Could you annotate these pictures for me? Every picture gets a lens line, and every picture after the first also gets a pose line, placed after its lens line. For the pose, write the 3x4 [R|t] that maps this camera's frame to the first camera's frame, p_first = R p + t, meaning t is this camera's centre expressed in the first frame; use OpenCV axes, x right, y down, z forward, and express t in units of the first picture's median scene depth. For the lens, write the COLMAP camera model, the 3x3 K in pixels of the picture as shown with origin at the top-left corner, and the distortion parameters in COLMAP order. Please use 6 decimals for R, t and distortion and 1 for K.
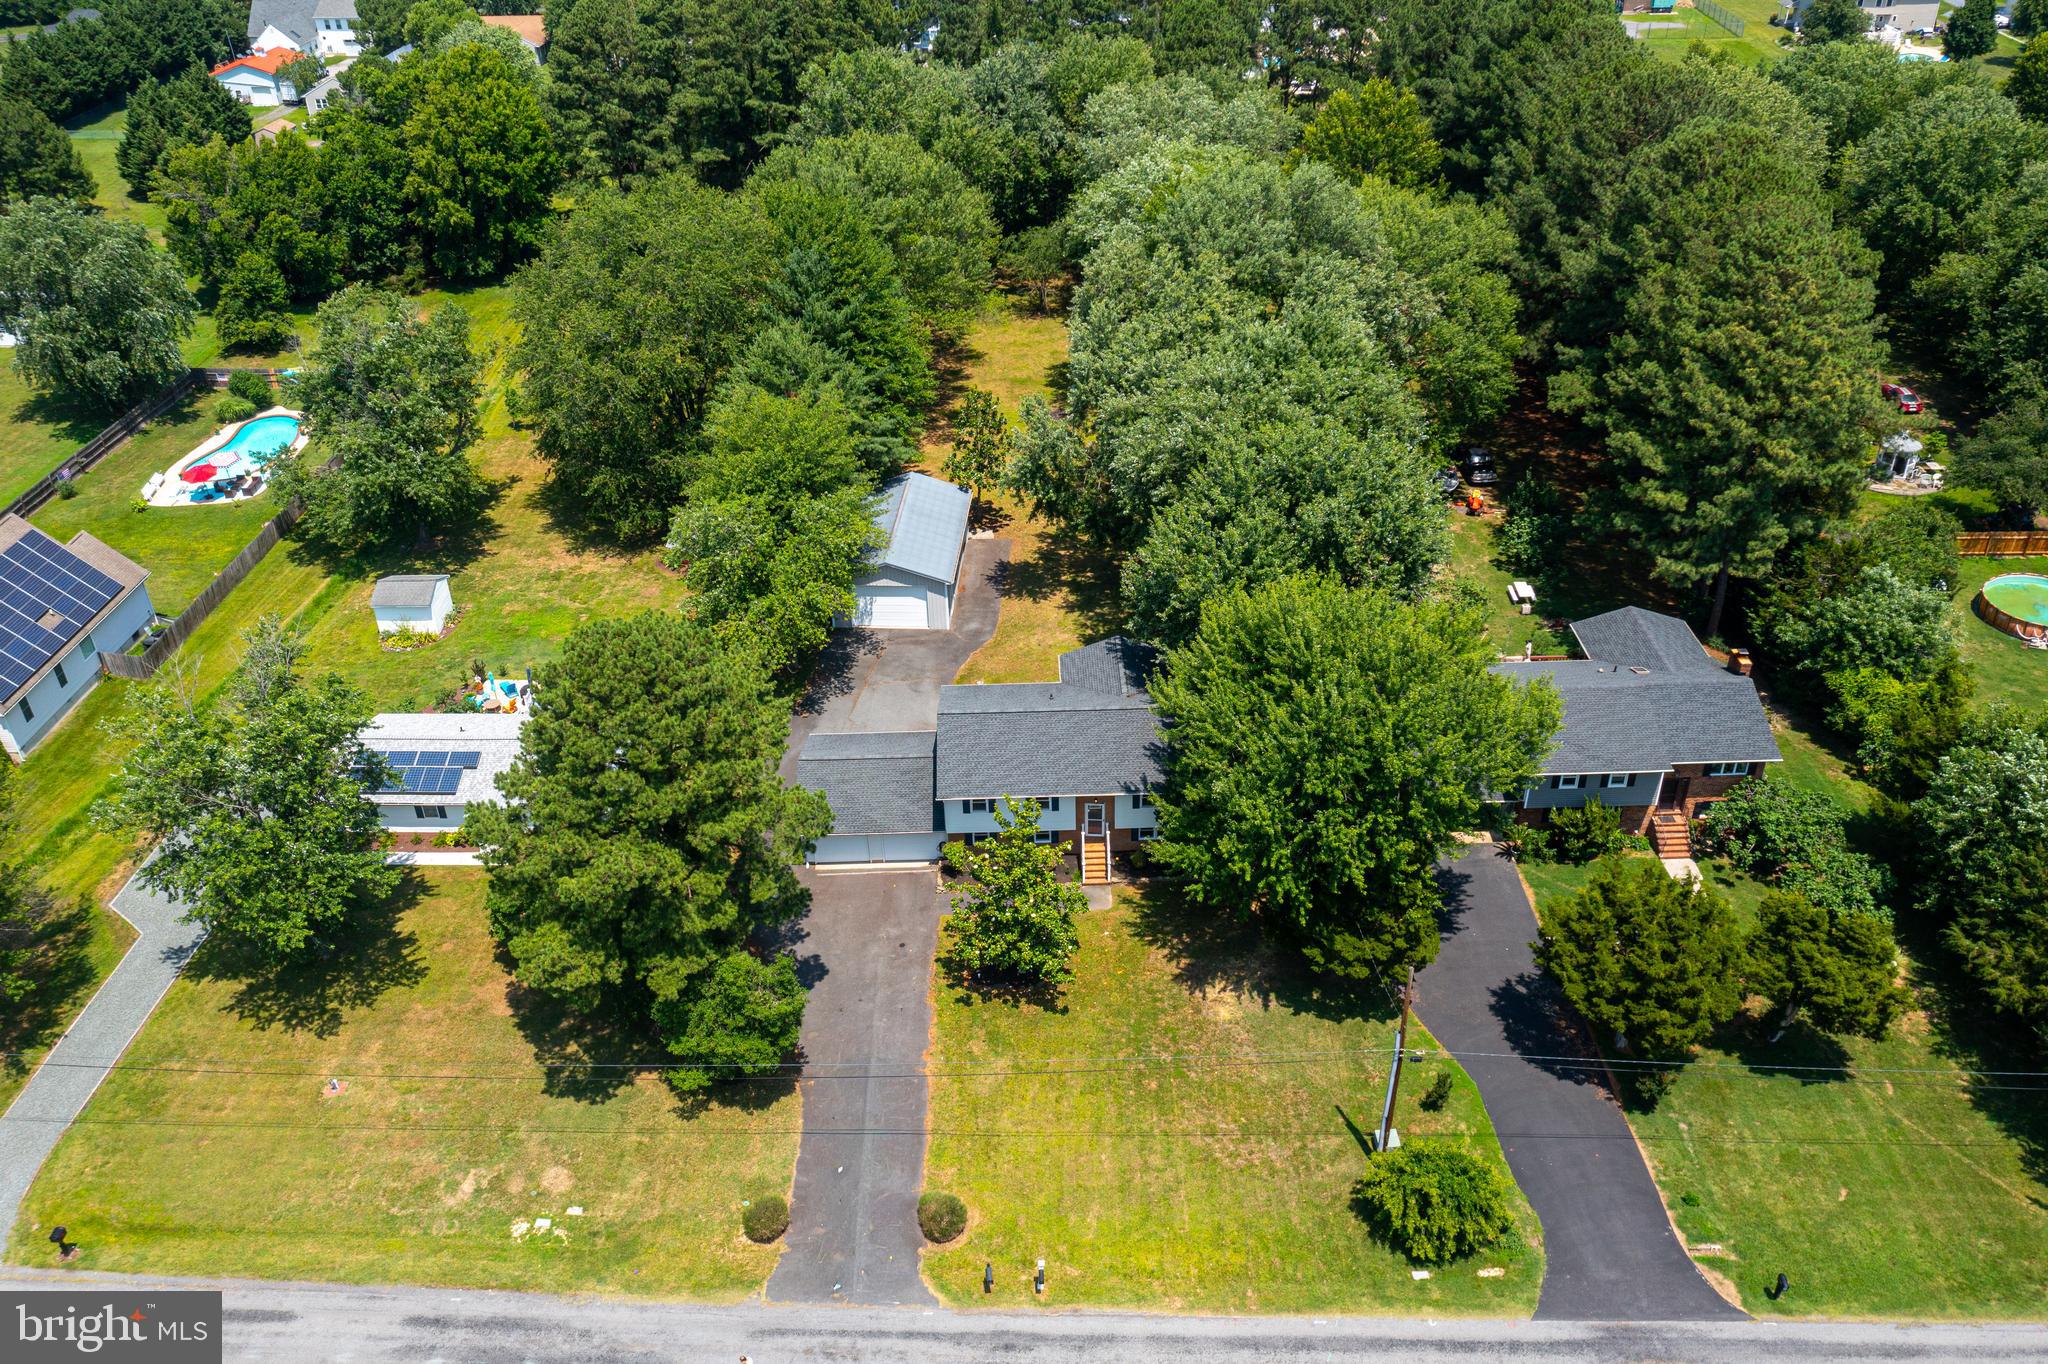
lens RADIAL K [[1608.2, 0, 1015.3], [0, 1608.2, 669.3], [0, 0, 1]] dist [-0.006281, -0.001081]
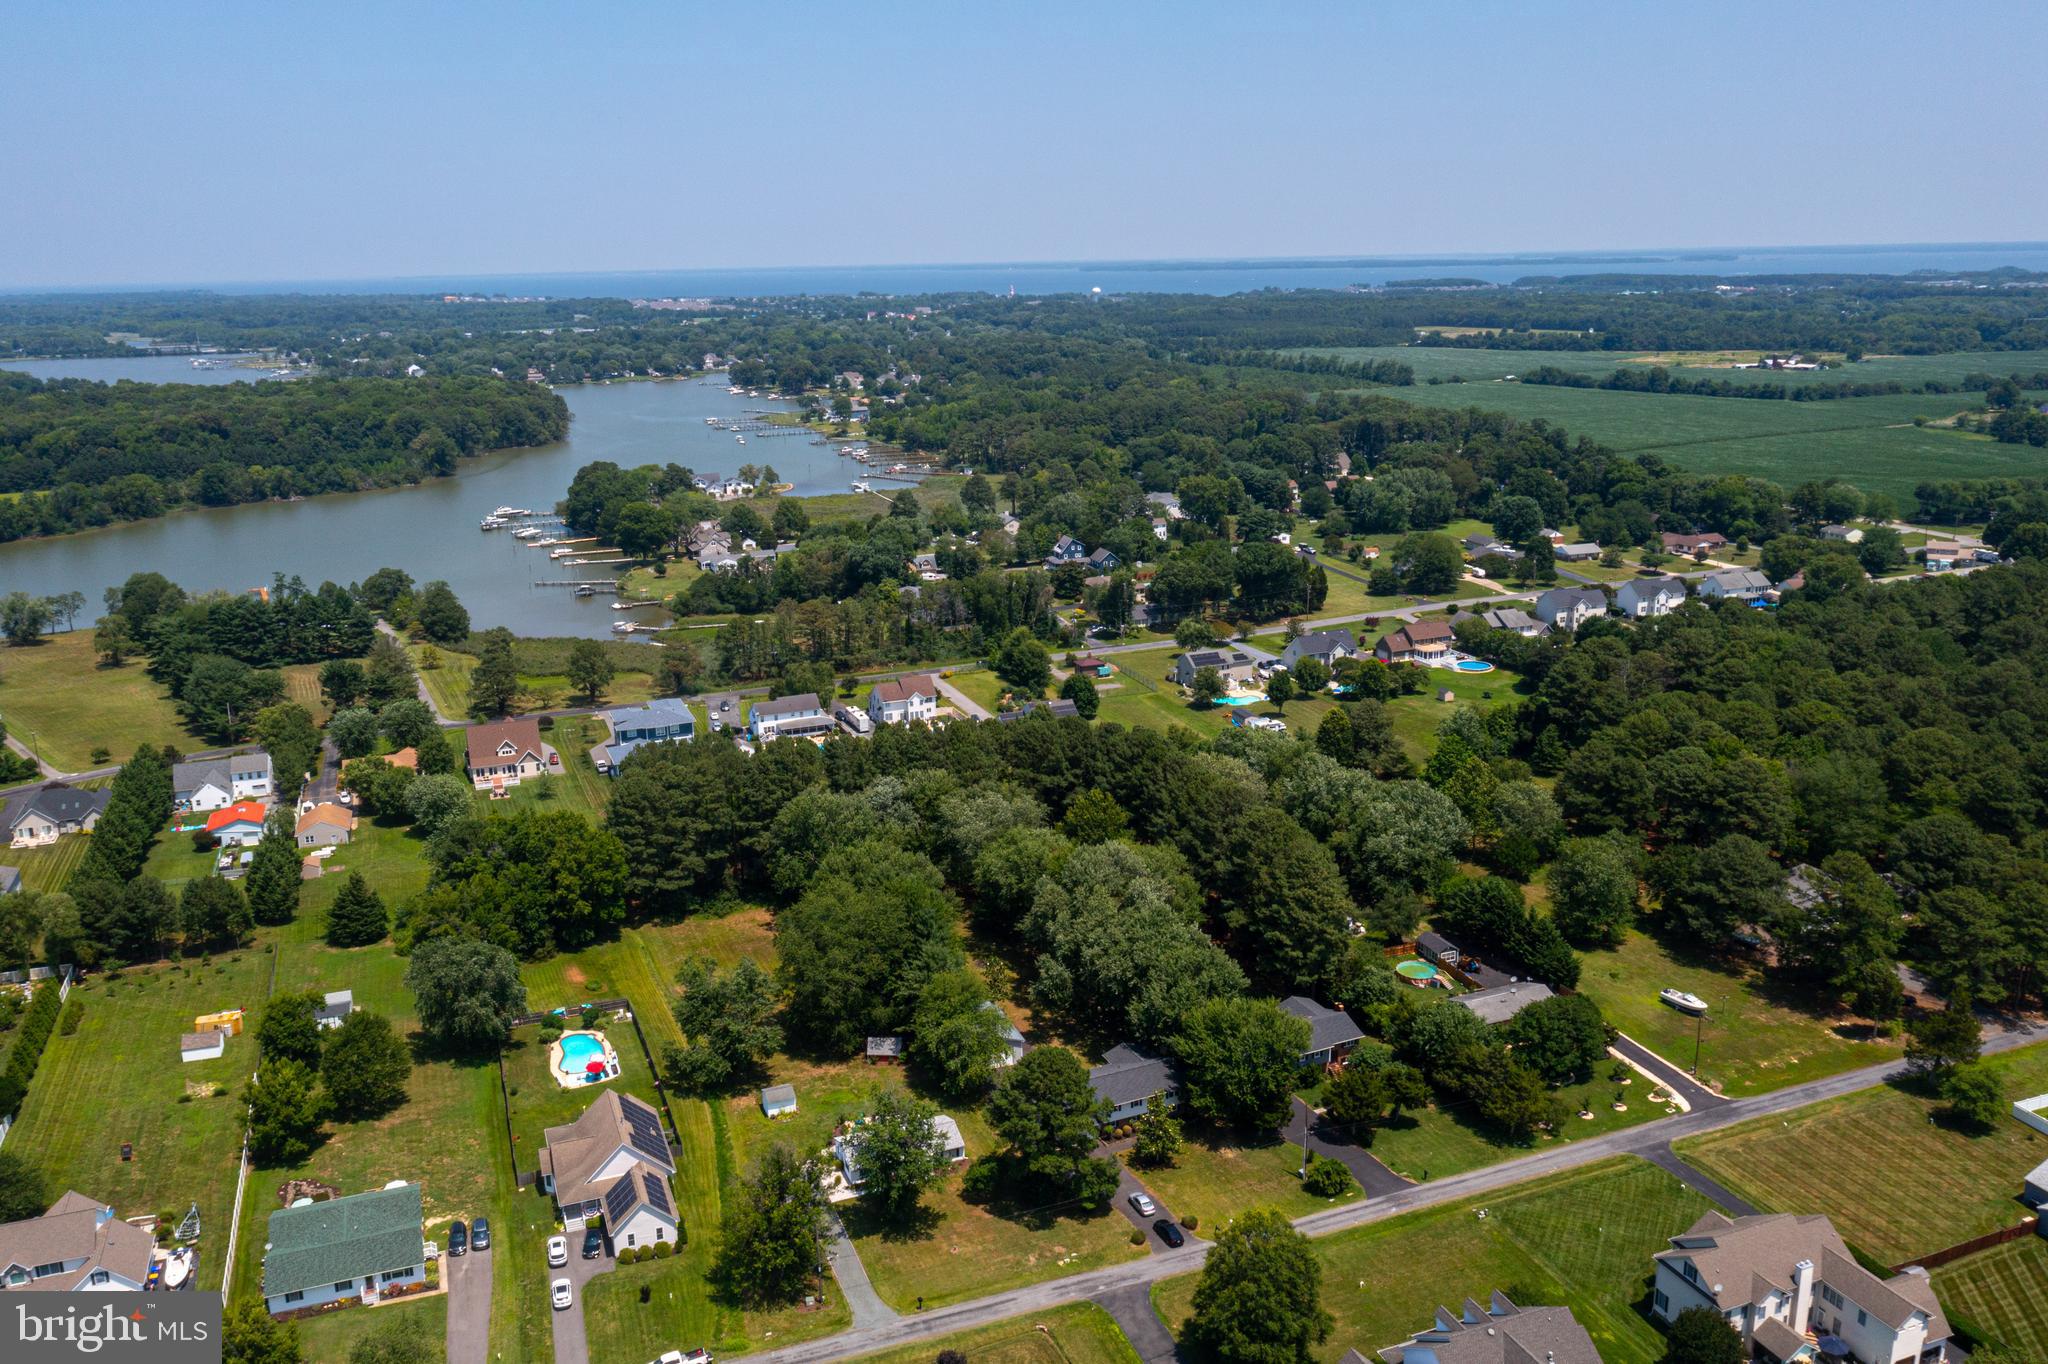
lens RADIAL K [[1604.3, 0, 1022.4], [0, 1604.3, 691.6], [0, 0, 1]] dist [-0.016054, 0.002703]
pose [[0.913798, -0.095117, 0.394874, -0.995102], [0.211694, 0.941237, -0.263169, 0.087032], [-0.346638, 0.324076, 0.880237, -1.300254]]
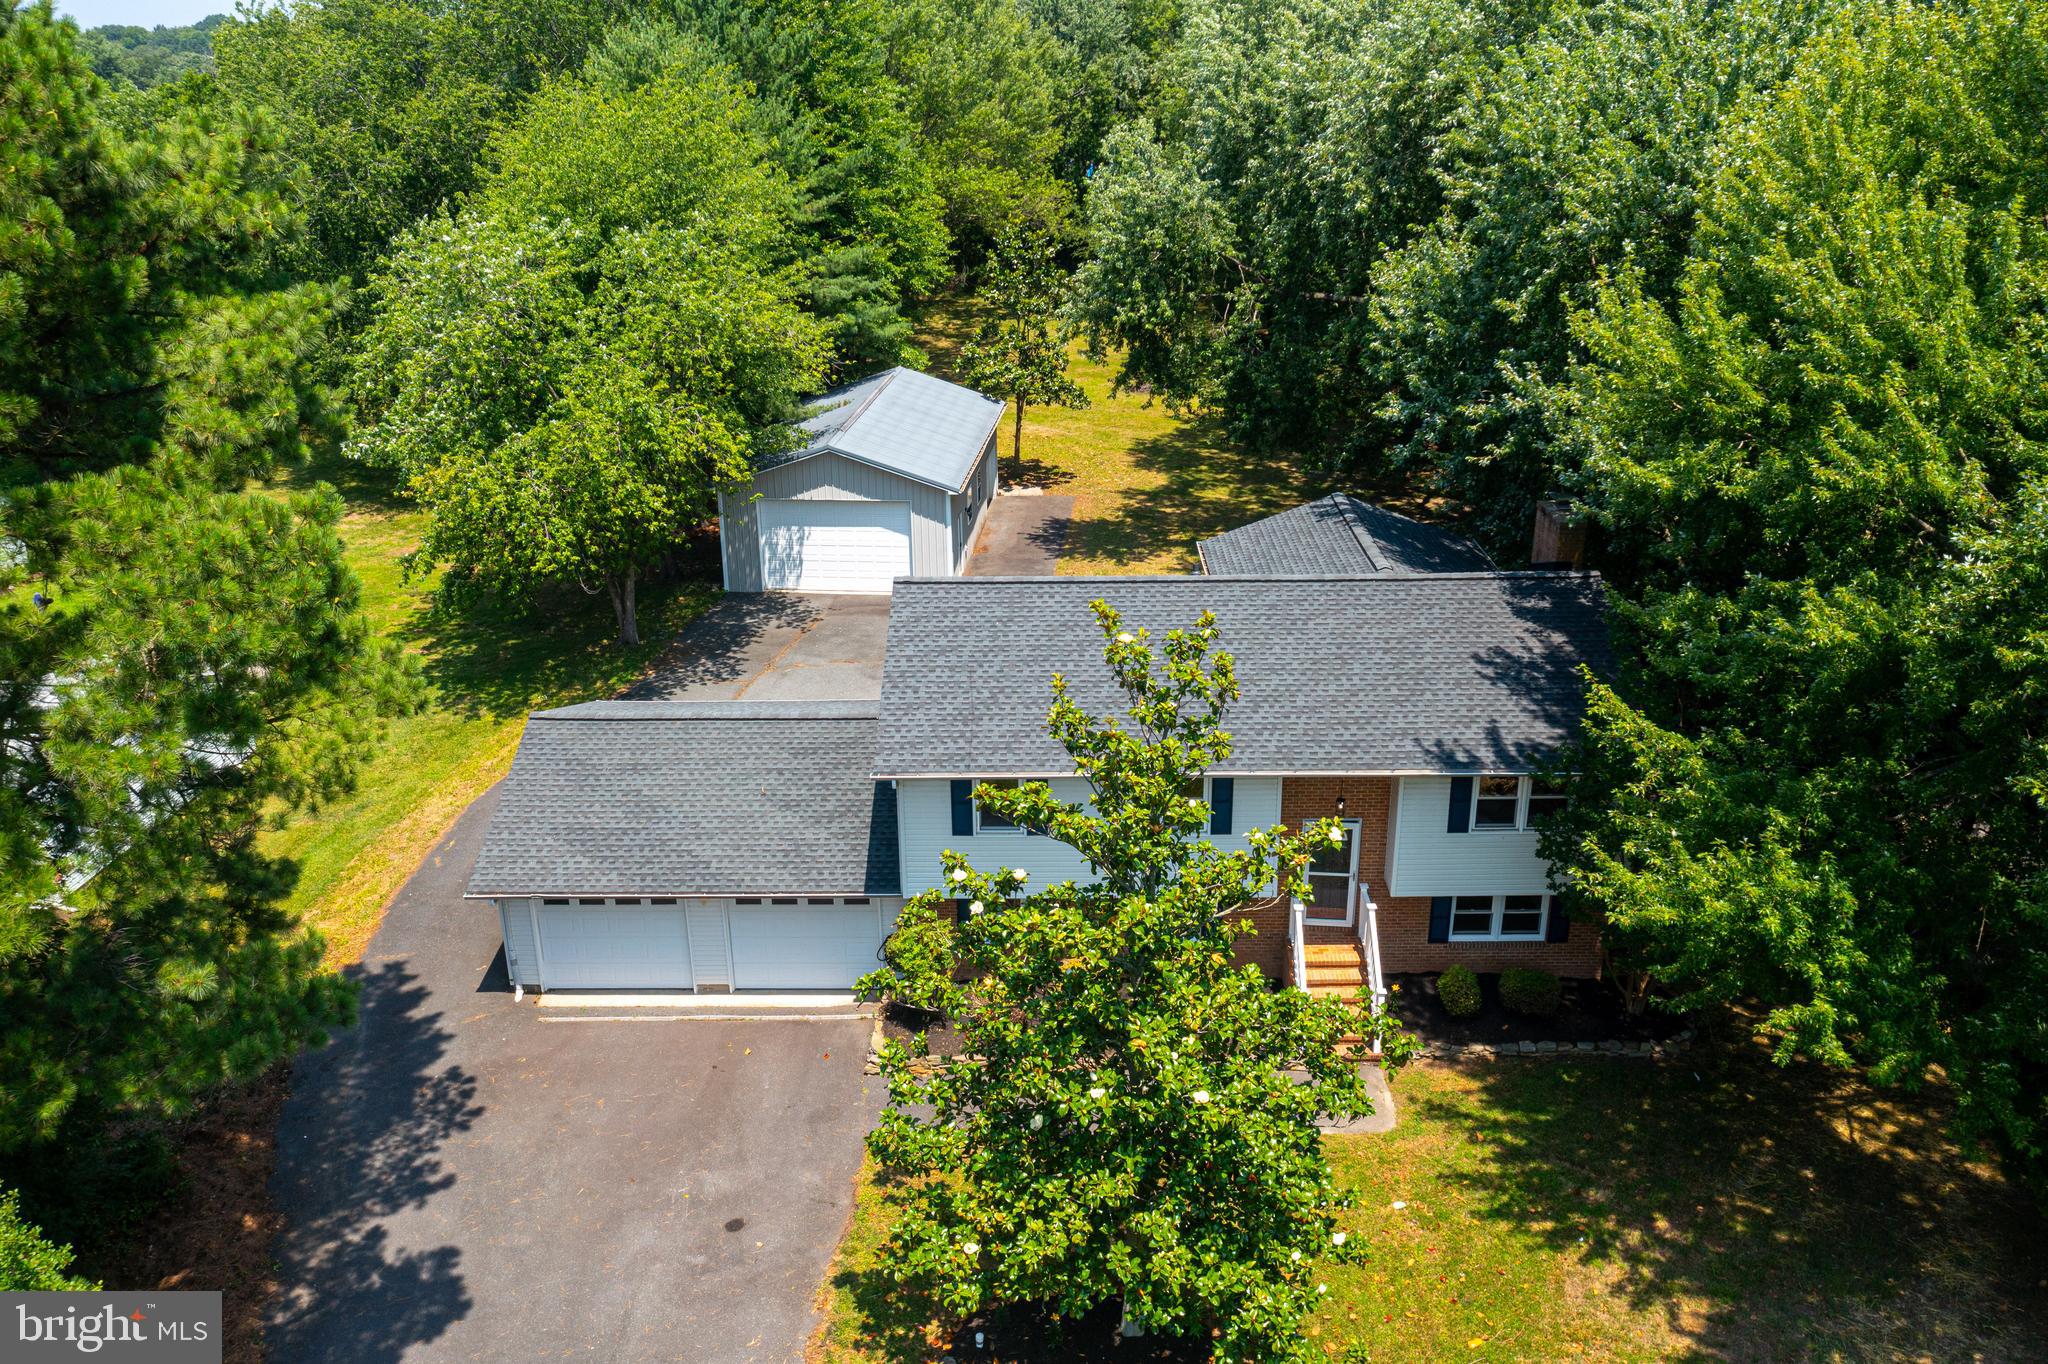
lens RADIAL K [[1604.3, 0, 1022.4], [0, 1604.3, 691.6], [0, 0, 1]] dist [-0.016054, 0.002703]
pose [[0.999553, 0.022823, -0.019295, -0.010045], [-0.025903, 0.983613, -0.178424, 0.105441], [0.014907, 0.178844, 0.983765, 0.577765]]
